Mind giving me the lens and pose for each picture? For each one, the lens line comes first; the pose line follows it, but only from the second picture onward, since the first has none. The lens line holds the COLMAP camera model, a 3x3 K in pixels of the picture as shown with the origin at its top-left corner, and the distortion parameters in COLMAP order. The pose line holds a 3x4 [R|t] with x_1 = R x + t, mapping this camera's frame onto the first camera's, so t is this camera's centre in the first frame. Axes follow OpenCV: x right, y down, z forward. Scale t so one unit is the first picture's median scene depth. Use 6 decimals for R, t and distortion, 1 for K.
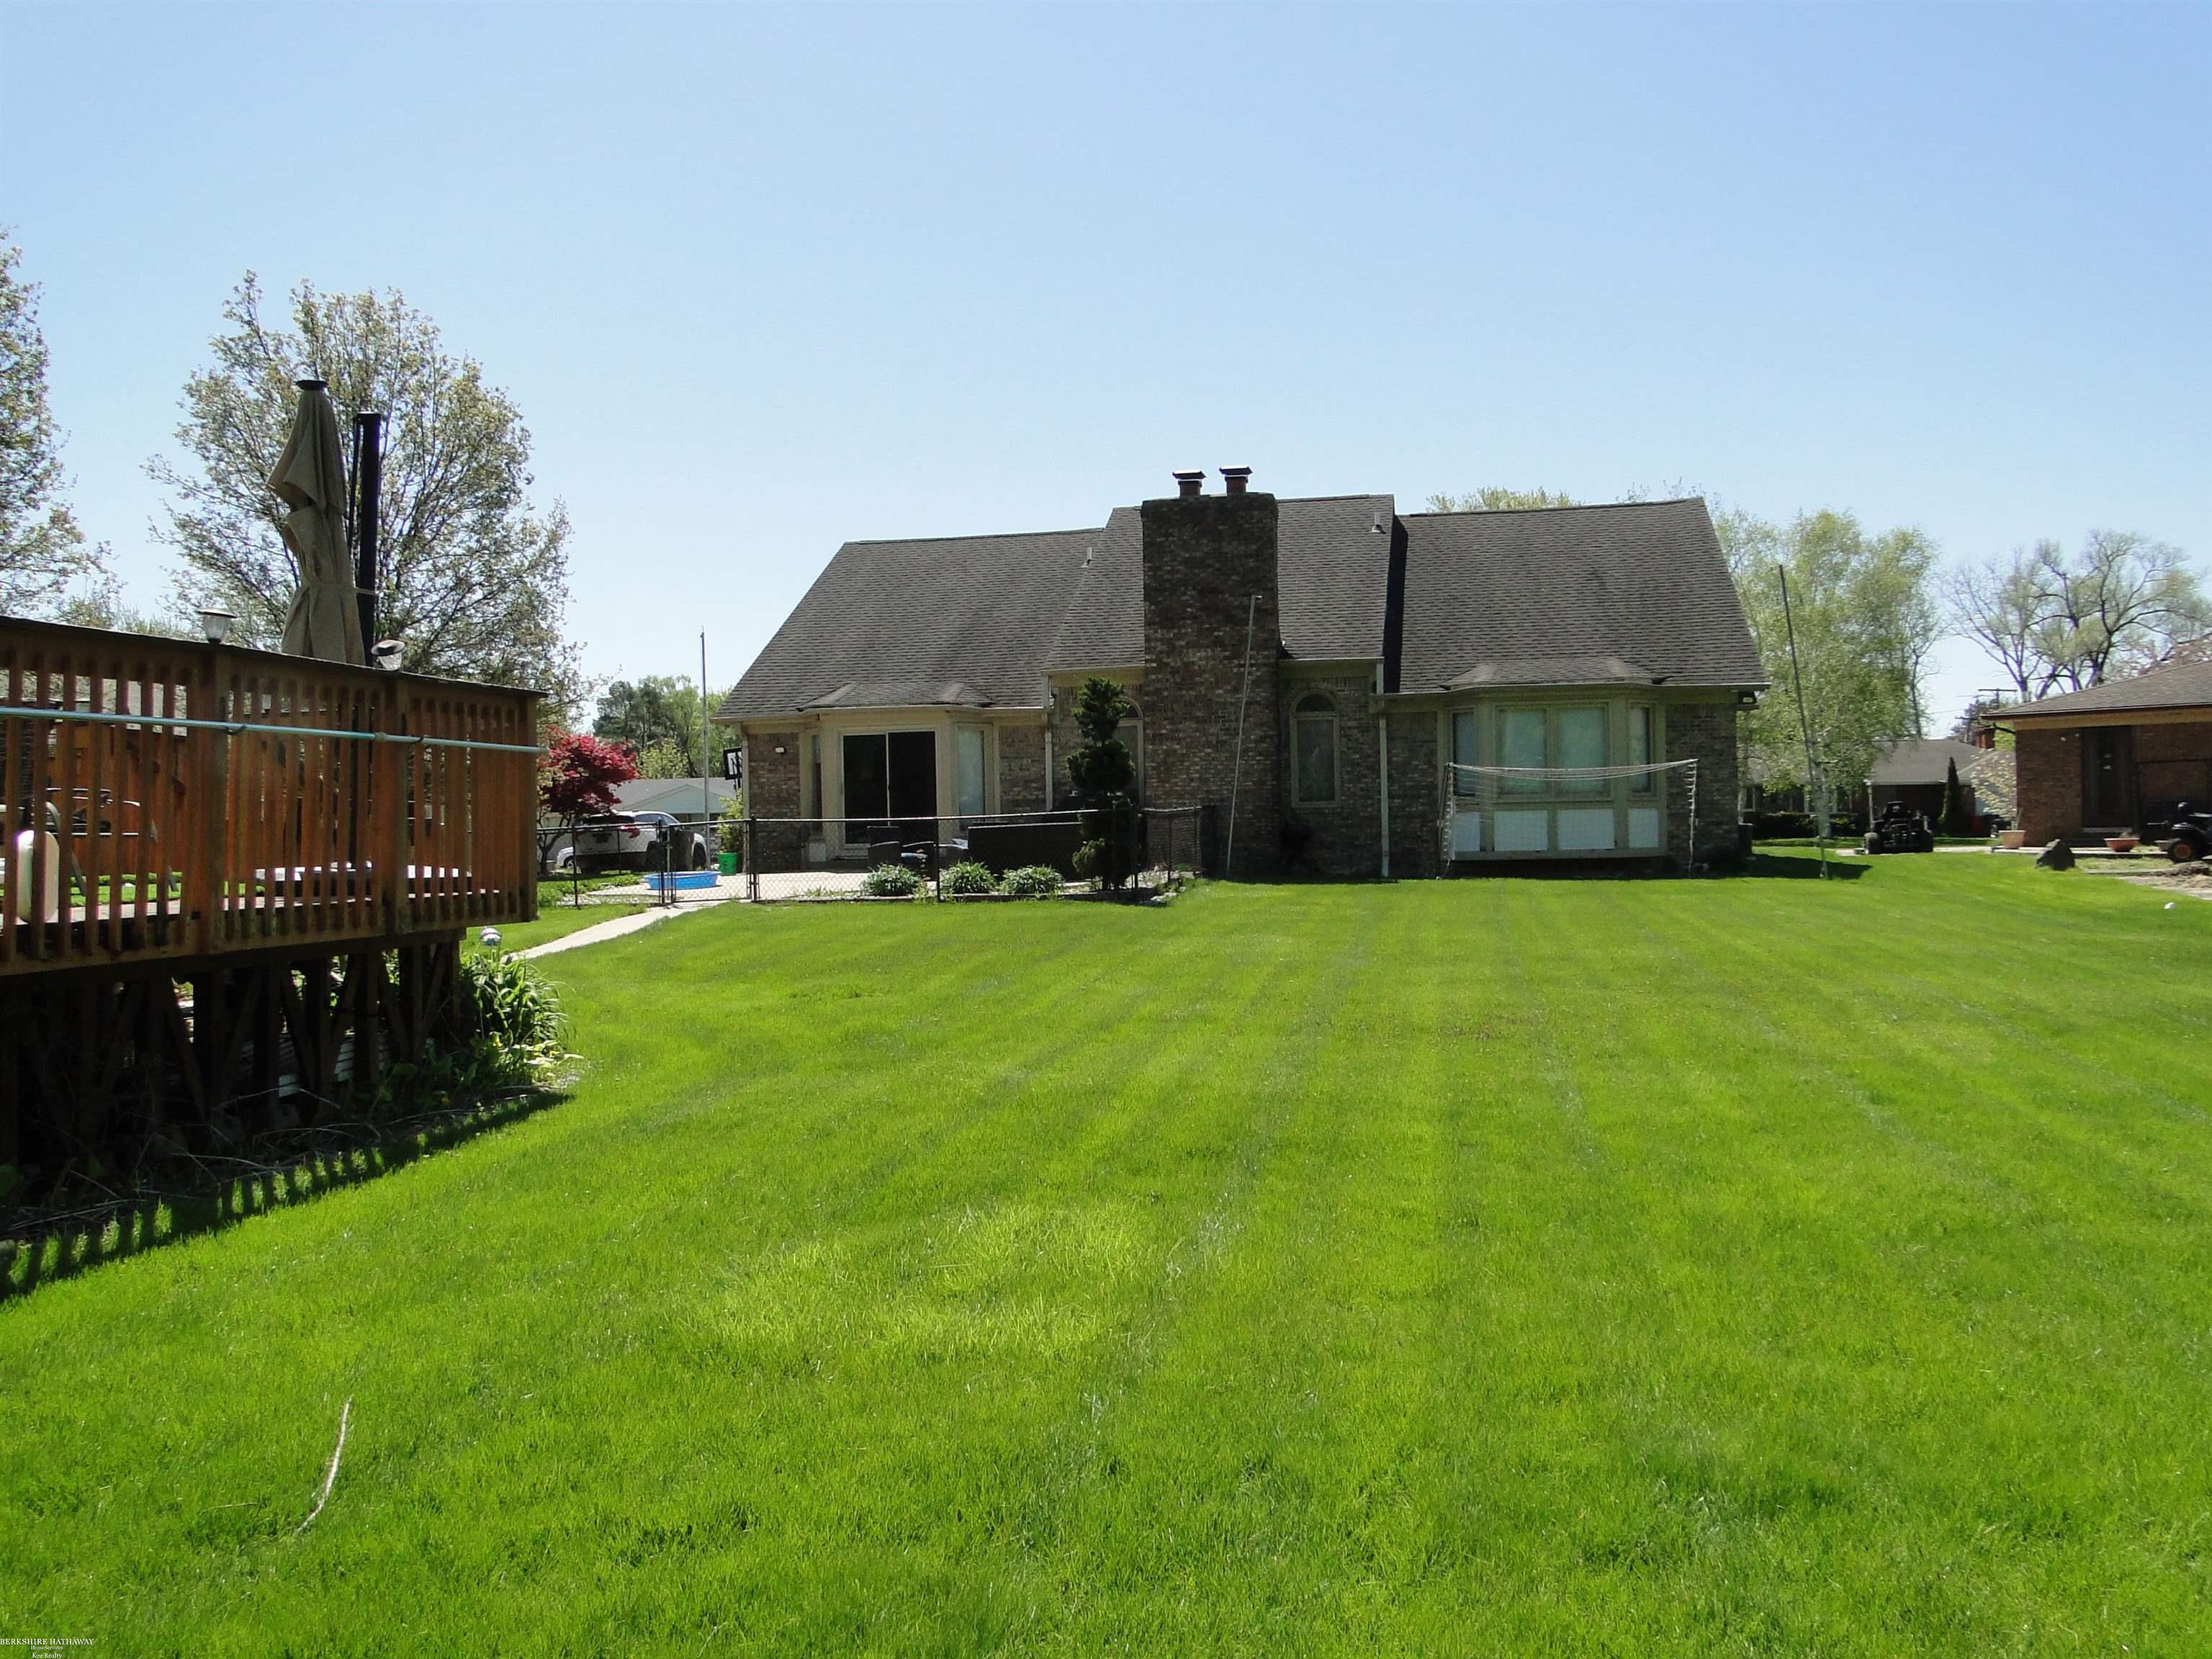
lens RADIAL K [[1838.9, 0, 1107.4], [0, 1838.9, 834.5], [0, 0, 1]] dist [-0.006758, 0.015010]
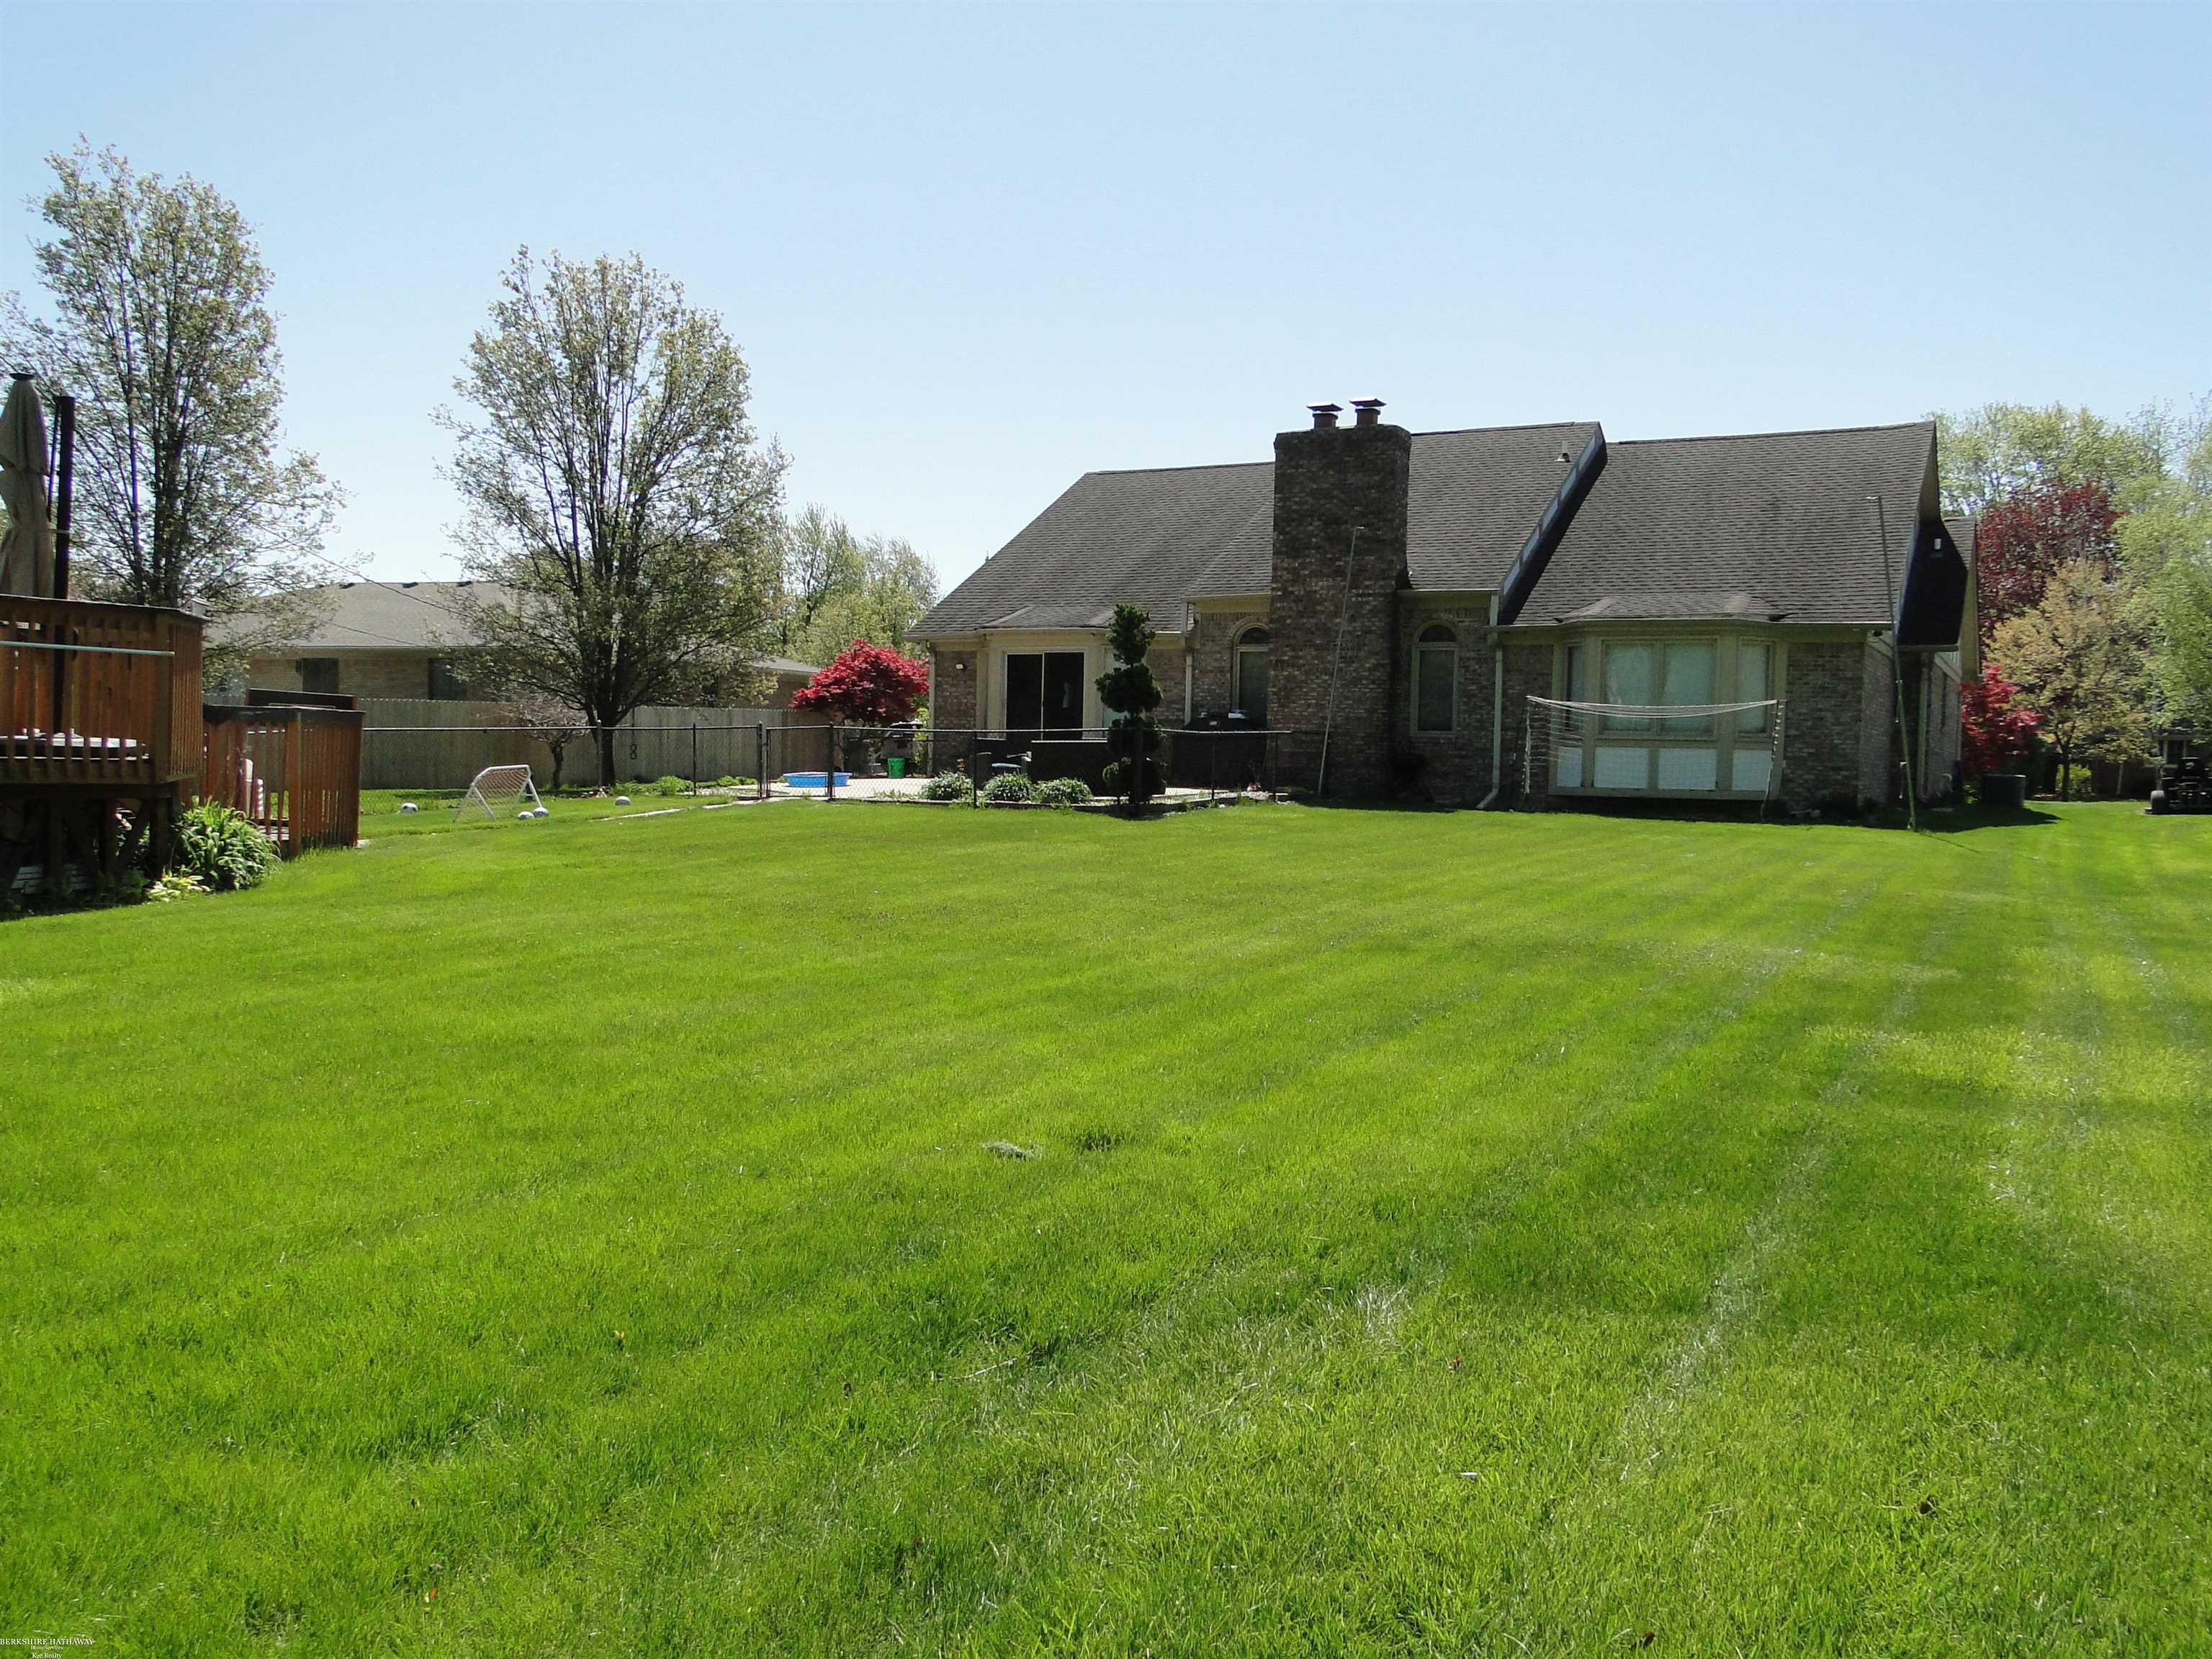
lens RADIAL K [[1838.9, 0, 1102.0], [0, 1838.9, 823.5], [0, 0, 1]] dist [-0.006758, 0.015010]
pose [[0.955923, 0.050885, -0.289176, 0.236586], [-0.040536, 0.998309, 0.041669, -0.001895], [0.290807, -0.028110, 0.956369, -0.022385]]
